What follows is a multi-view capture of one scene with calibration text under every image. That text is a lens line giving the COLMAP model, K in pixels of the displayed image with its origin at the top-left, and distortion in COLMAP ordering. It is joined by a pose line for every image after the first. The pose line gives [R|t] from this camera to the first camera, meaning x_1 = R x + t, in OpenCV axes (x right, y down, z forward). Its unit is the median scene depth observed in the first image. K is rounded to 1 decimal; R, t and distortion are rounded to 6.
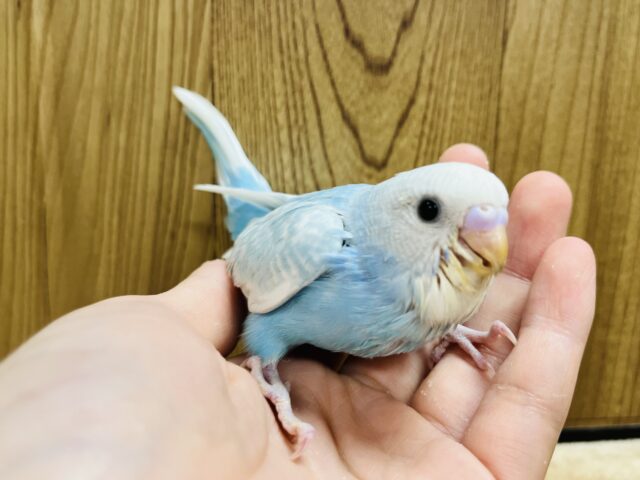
lens RADIAL K [[622.2, 0, 321.5], [0, 622.2, 239.7], [0, 0, 1]] dist [-0.007765, 0.000000]
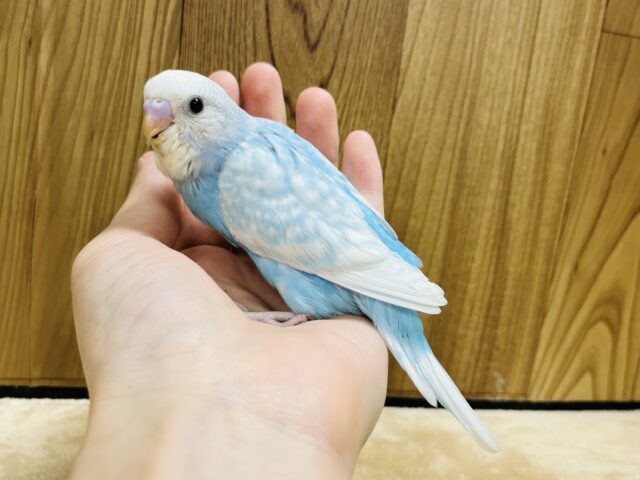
lens RADIAL K [[622.2, 0, 317.4], [0, 622.2, 239.8], [0, 0, 1]] dist [-0.007765, 0.000000]
pose [[0.992501, 0.081070, 0.091483, 0.027308], [-0.080978, 0.996705, -0.004726, -0.007262], [-0.091565, -0.002718, 0.995795, -0.343927]]
